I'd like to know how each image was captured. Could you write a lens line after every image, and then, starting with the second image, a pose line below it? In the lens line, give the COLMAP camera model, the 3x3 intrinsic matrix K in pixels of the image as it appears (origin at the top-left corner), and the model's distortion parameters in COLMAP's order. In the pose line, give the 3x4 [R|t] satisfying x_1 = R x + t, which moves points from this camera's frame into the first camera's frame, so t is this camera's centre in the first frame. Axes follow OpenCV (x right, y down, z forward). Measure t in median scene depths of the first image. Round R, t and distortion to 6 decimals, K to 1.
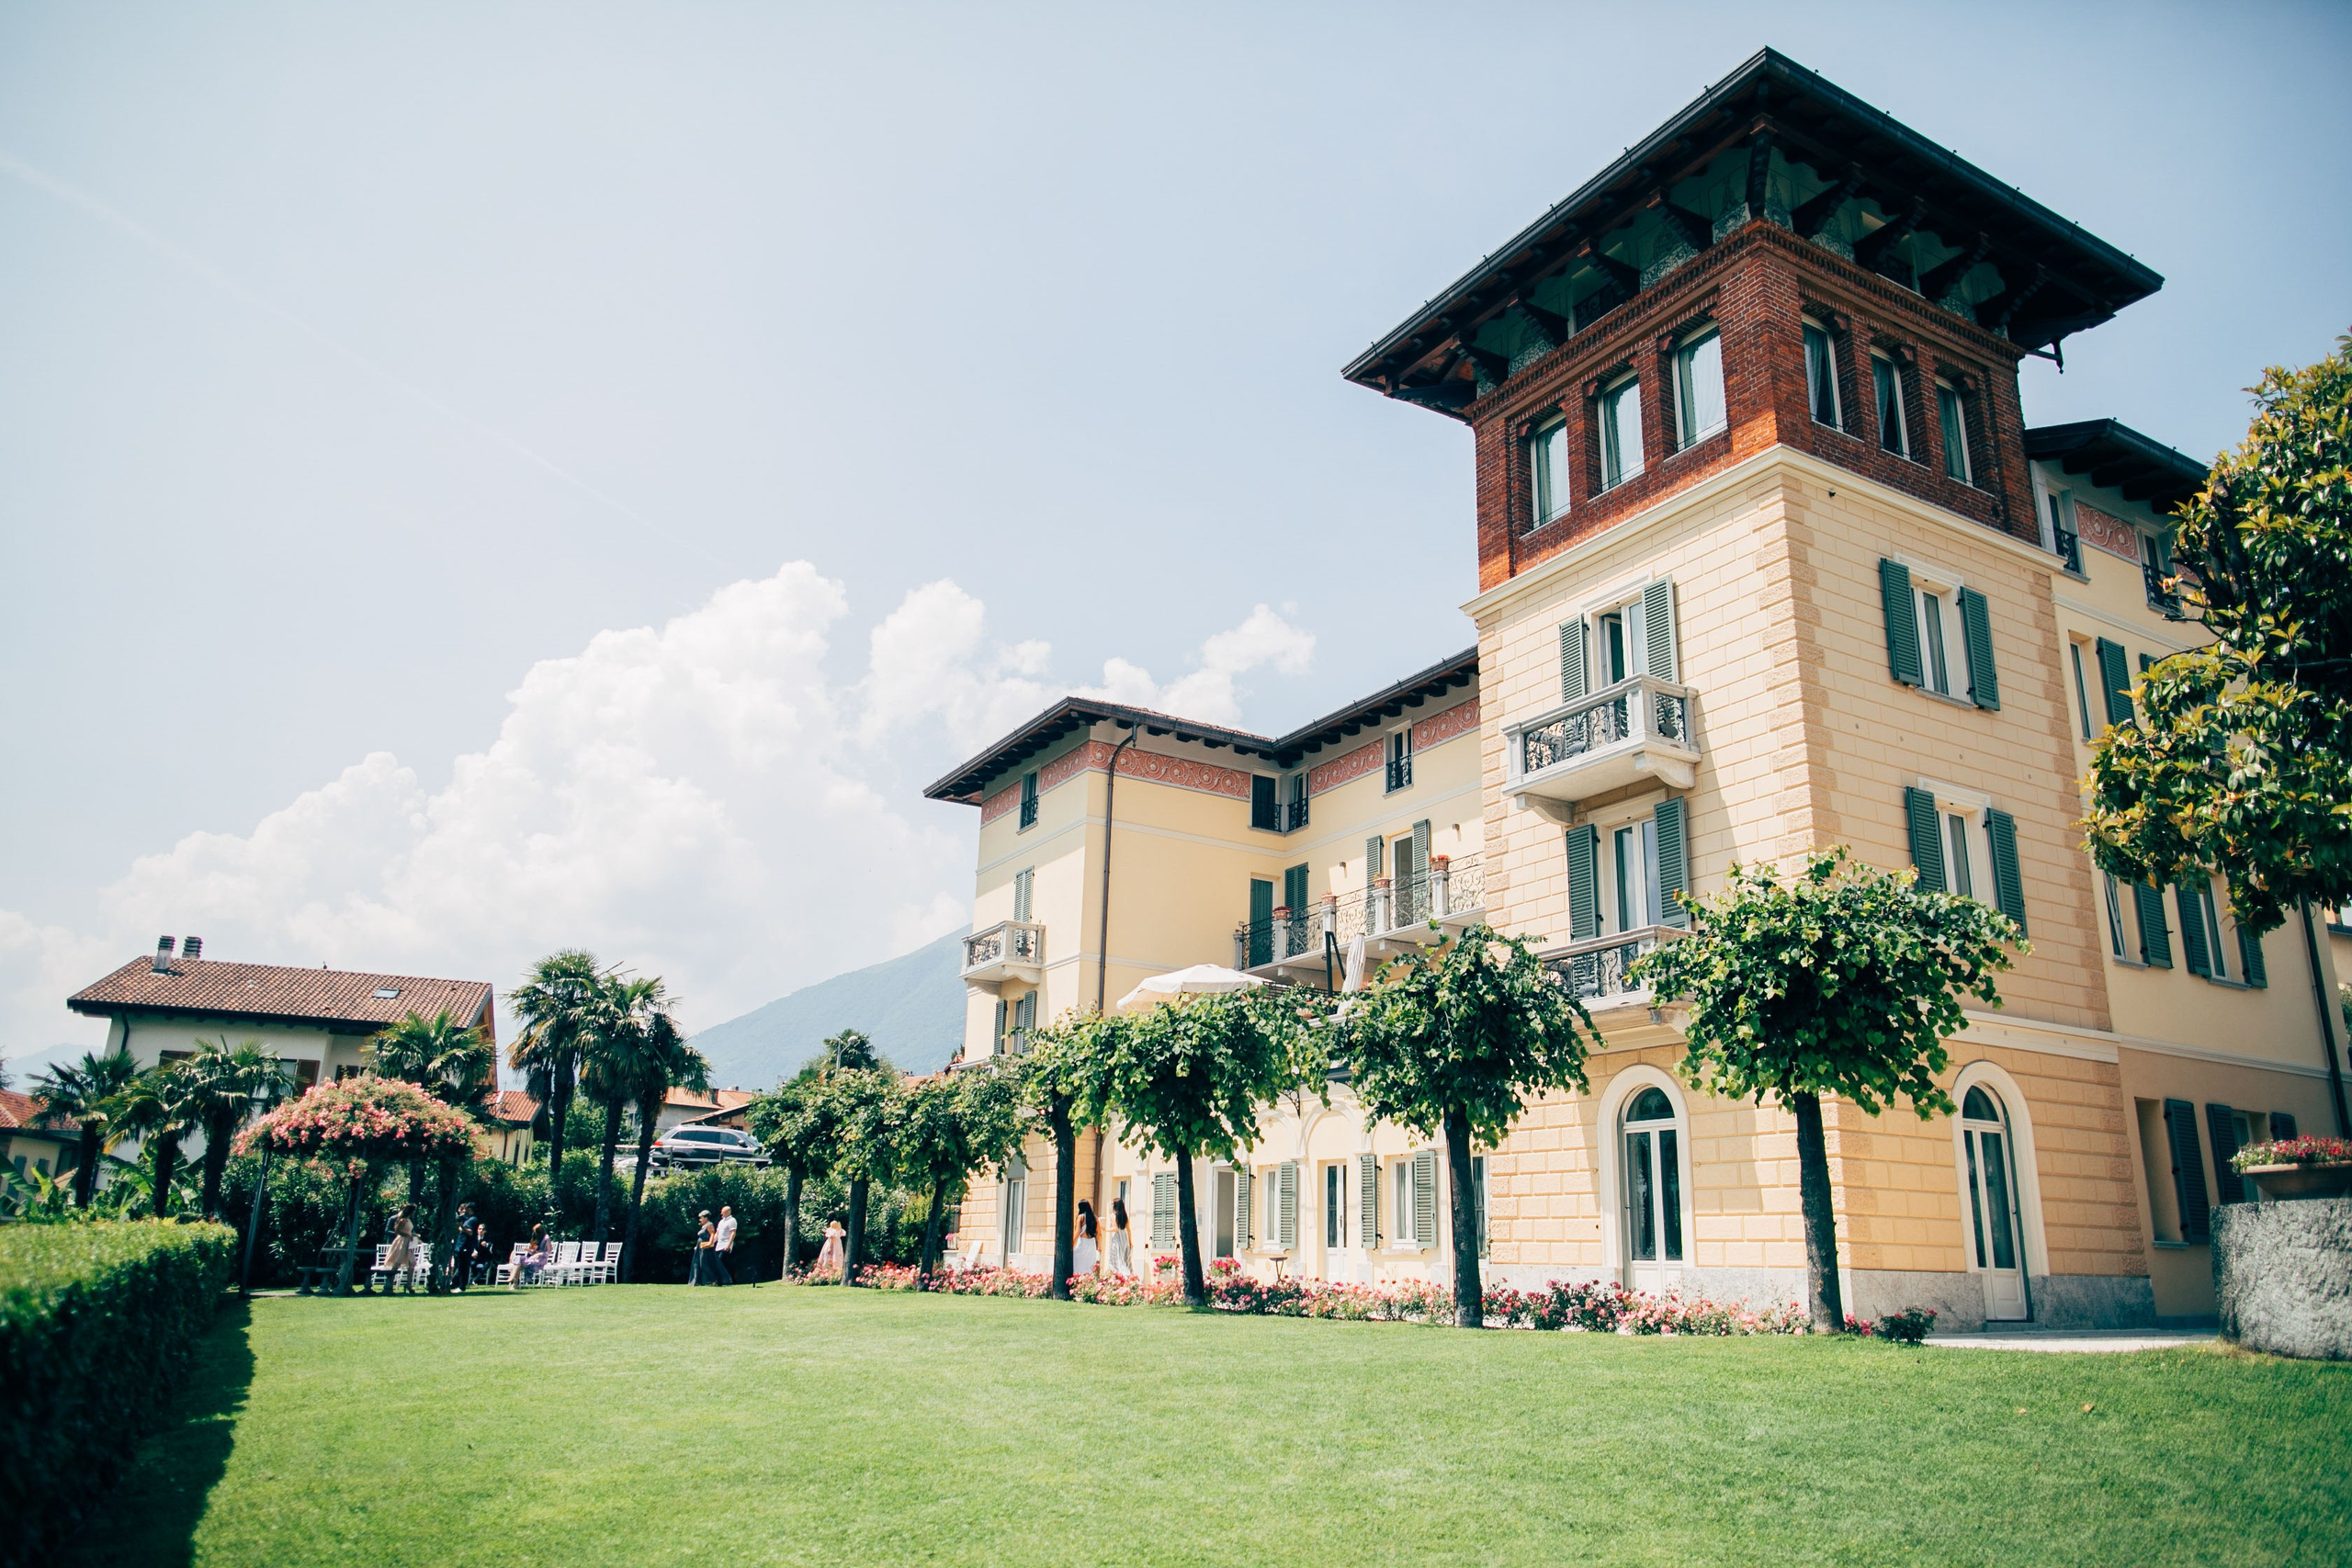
lens RADIAL K [[1560.5, 0, 1176.0], [0, 1560.5, 784.0], [0, 0, 1]] dist [-0.056623, 0.002271]
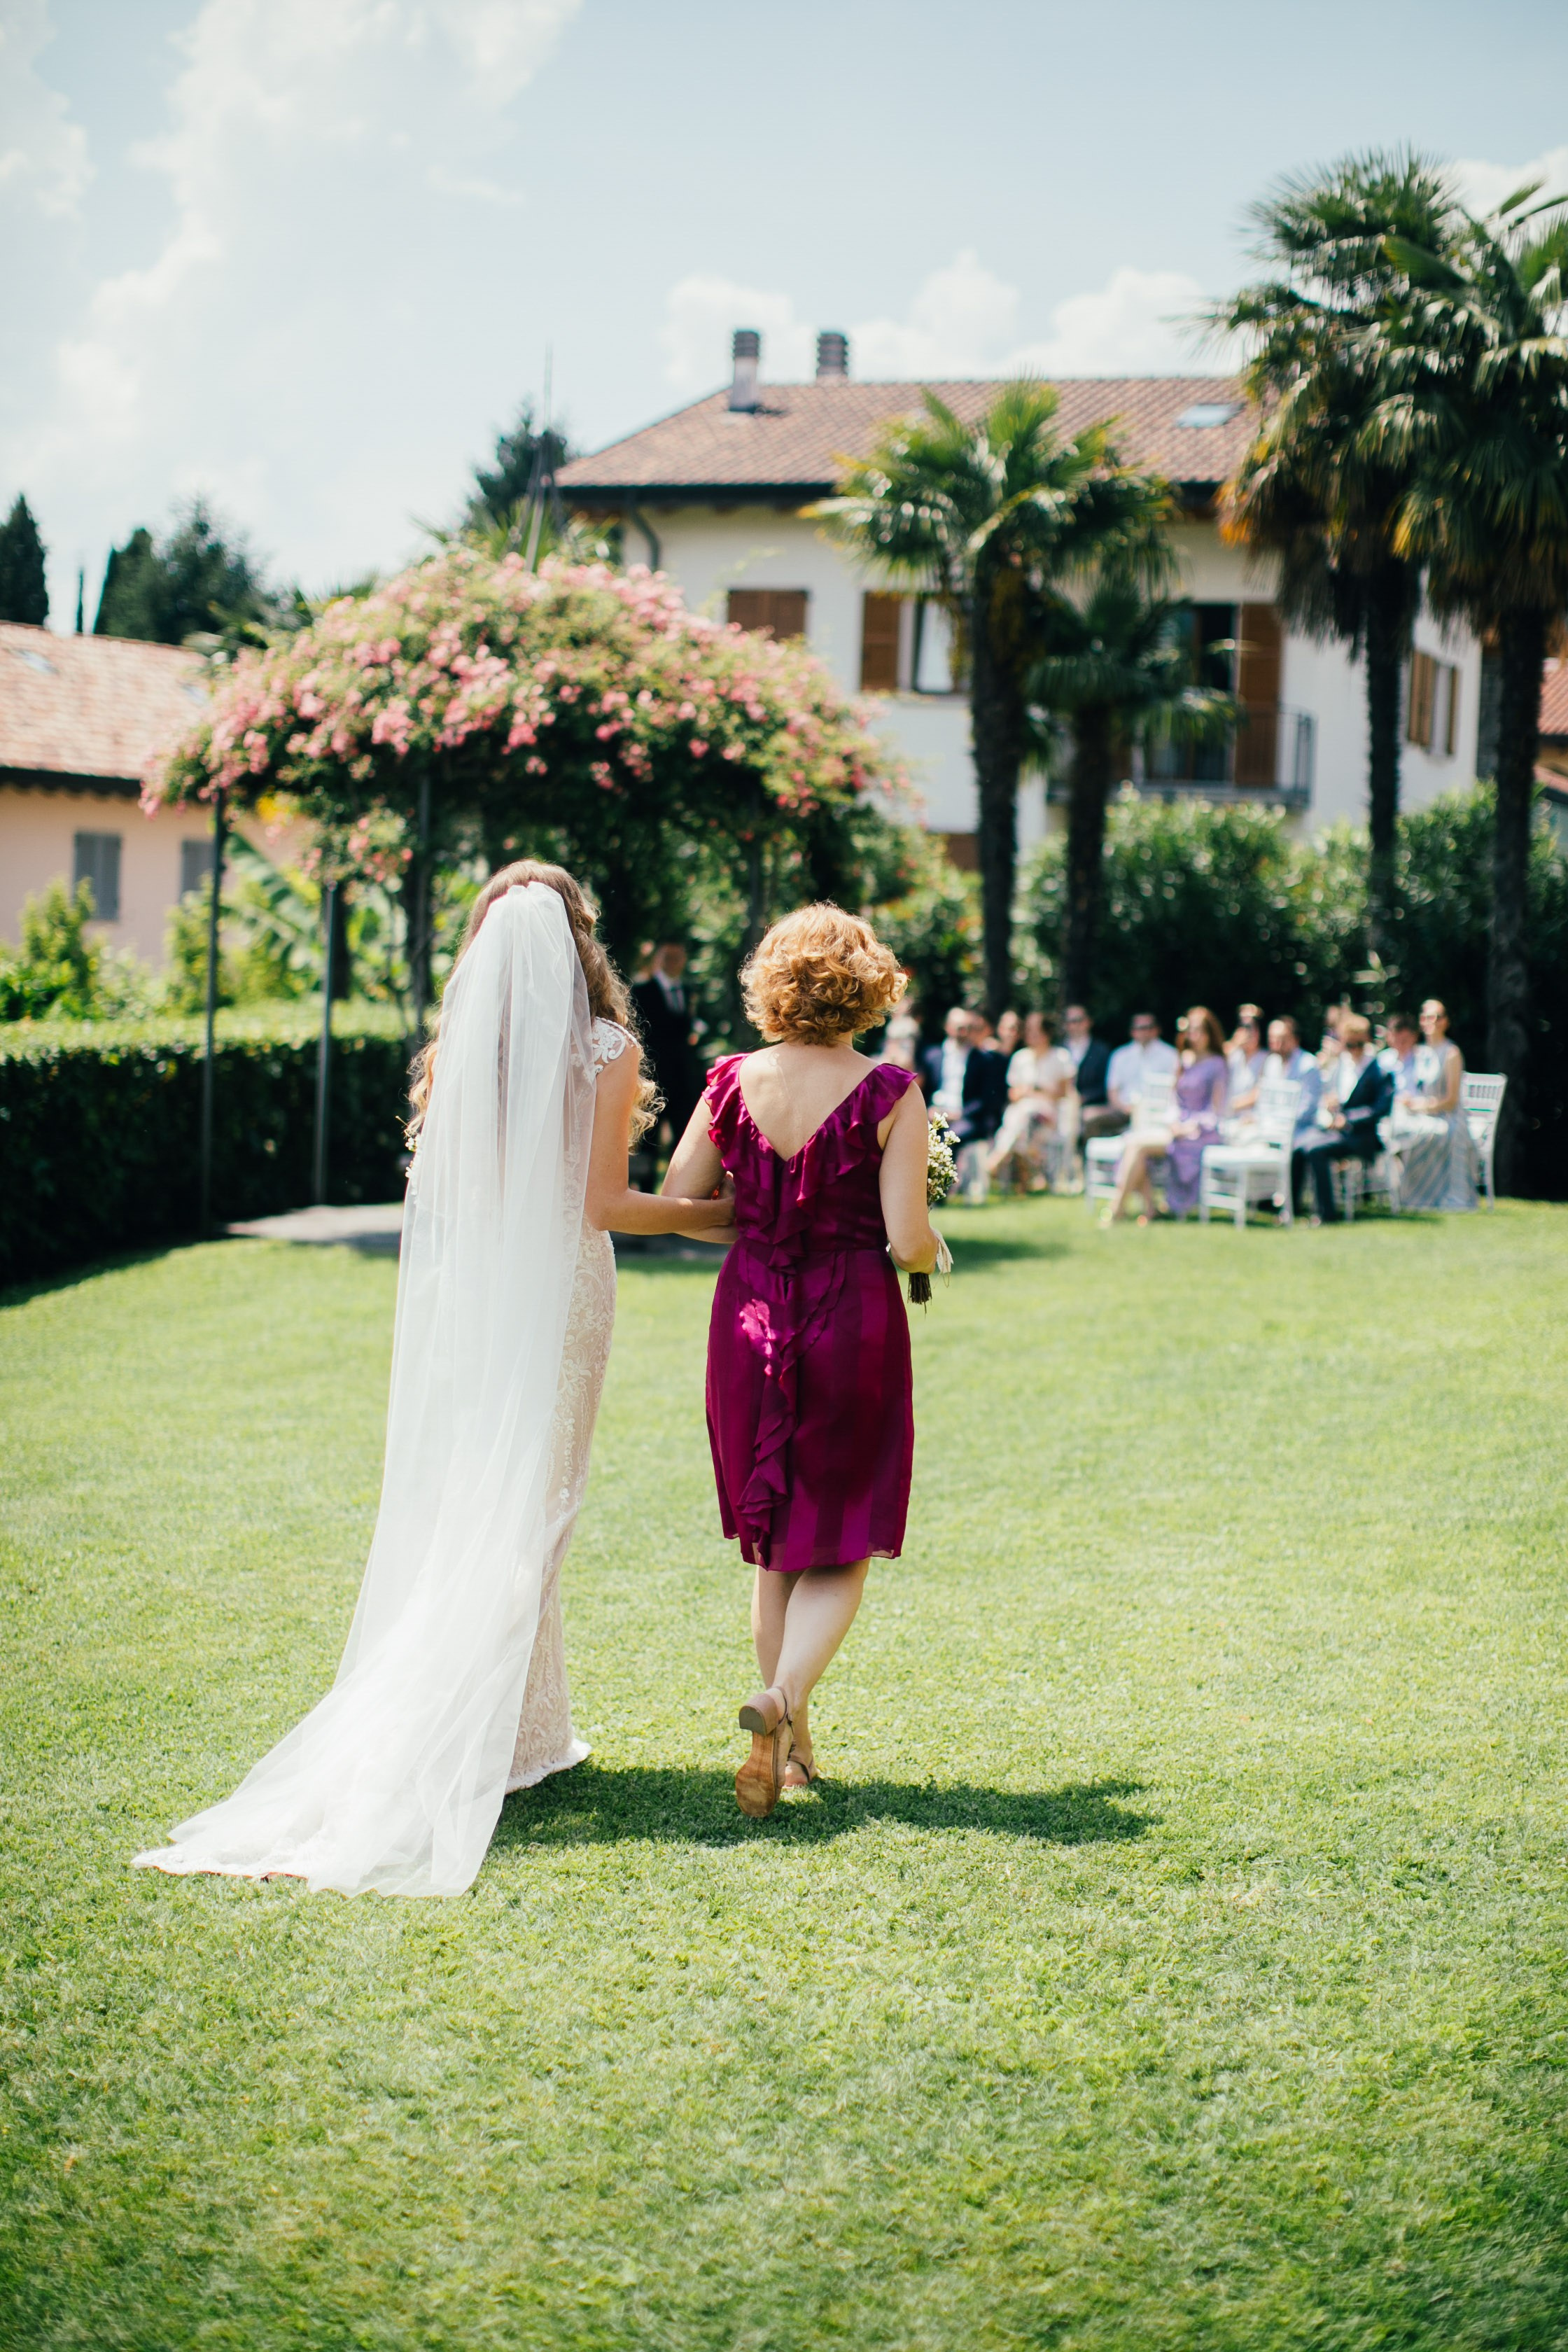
lens RADIAL K [[3516.4, 0, 784.0], [0, 3516.4, 1176.0], [0, 0, 1]] dist [-0.208524, 0.454291]
pose [[0.735192, 0.052094, -0.675855, 0.001067], [0.172946, 0.949631, 0.261326, 0.108045], [0.655426, -0.309012, 0.689151, 0.410009]]
